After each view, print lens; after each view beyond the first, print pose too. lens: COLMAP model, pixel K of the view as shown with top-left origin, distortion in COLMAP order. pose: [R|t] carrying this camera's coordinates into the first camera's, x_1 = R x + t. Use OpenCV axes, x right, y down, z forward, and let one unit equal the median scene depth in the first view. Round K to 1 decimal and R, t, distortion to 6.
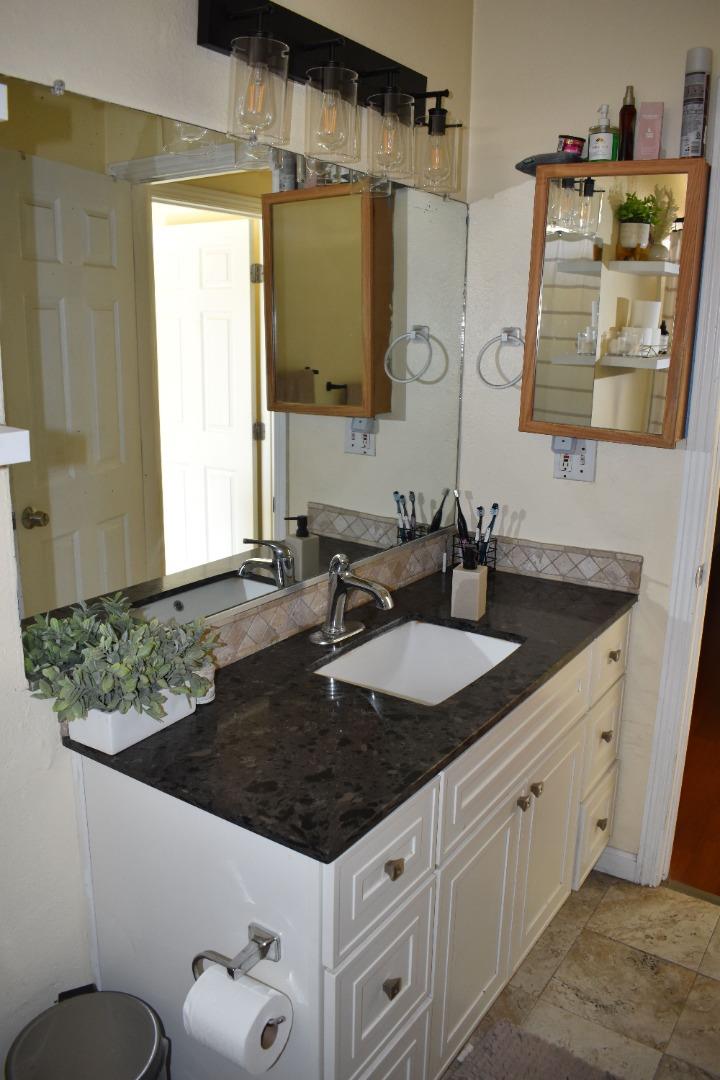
lens RADIAL K [[839.7, 0, 360.0], [0, 839.7, 540.0], [0, 0, 1]] dist [-0.087837, -0.004187]
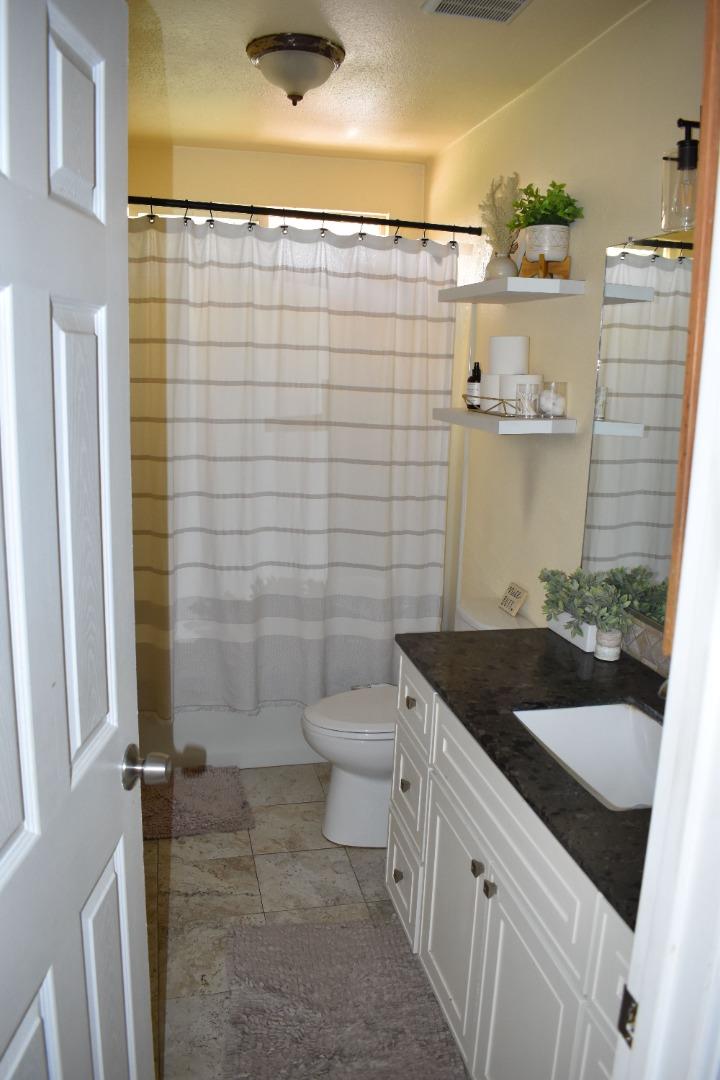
lens RADIAL K [[839.7, 0, 360.0], [0, 839.7, 540.0], [0, 0, 1]] dist [-0.087837, -0.004187]
pose [[-0.684674, 0.117388, -0.719335, 1.068081], [-0.217416, 0.909117, 0.355298, -0.387132], [0.695667, 0.399658, -0.596926, 1.520119]]
